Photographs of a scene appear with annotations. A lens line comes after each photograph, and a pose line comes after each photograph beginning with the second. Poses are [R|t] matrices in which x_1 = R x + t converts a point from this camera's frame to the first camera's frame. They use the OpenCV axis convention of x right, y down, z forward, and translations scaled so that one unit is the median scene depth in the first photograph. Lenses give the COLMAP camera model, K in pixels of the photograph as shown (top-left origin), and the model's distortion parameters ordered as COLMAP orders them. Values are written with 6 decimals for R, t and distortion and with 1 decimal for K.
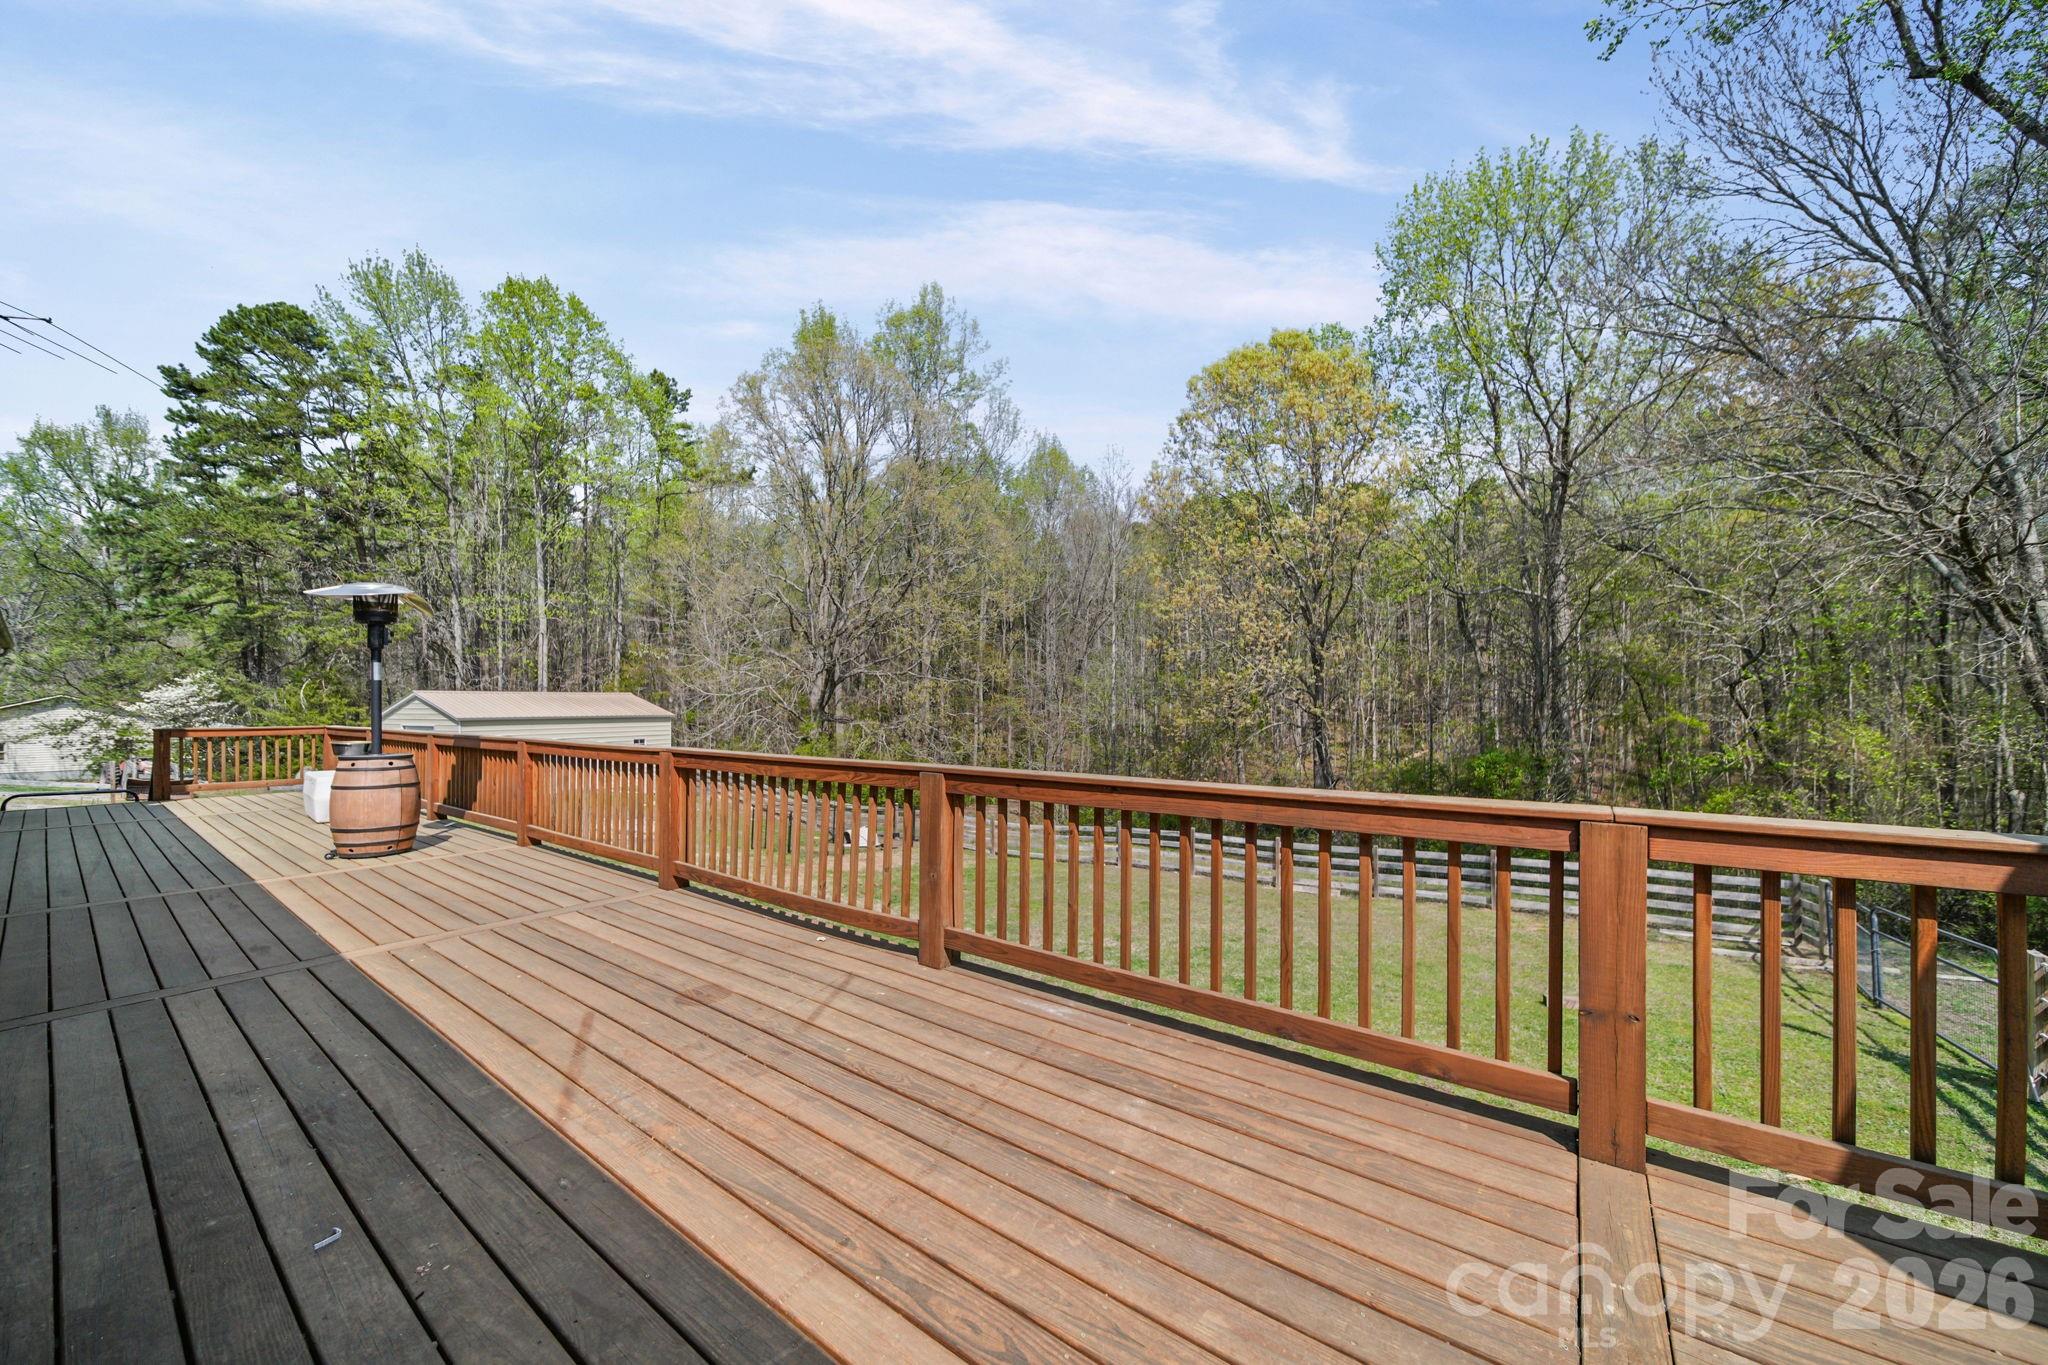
lens RADIAL K [[730.9, 0, 1031.9], [0, 730.9, 689.0], [0, 0, 1]] dist [-0.000810, -0.000117]
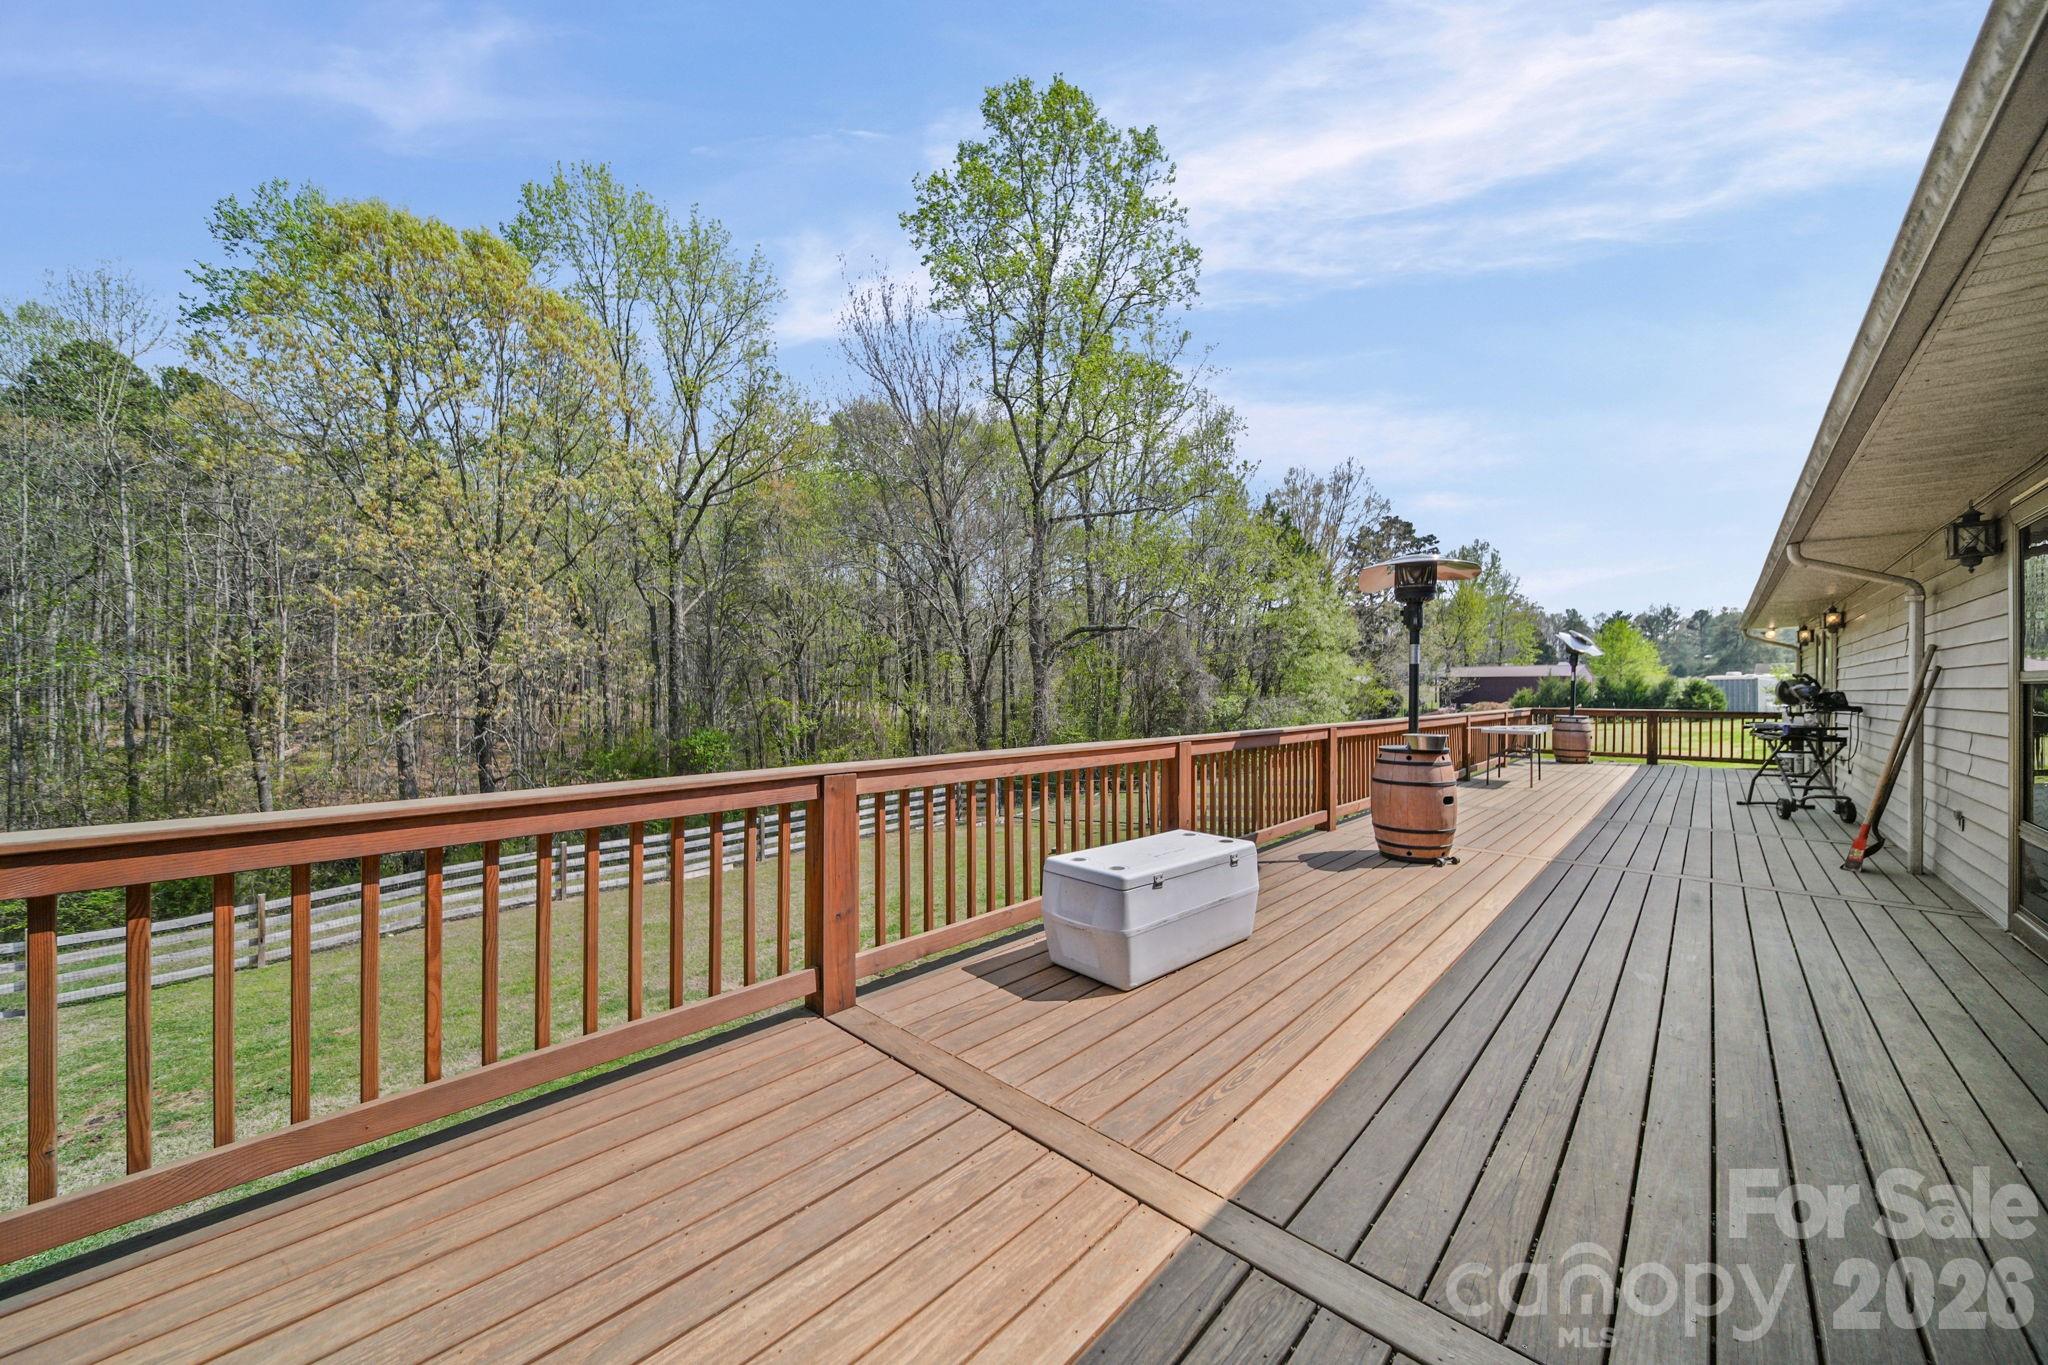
lens RADIAL K [[730.9, 0, 1031.9], [0, 730.9, 689.0], [0, 0, 1]] dist [-0.000810, -0.000117]
pose [[0.130486, 0.004353, 0.991441, -0.585096], [-0.019559, 0.999807, -0.001815, 0.008979], [-0.991257, -0.019154, 0.130546, 0.421405]]
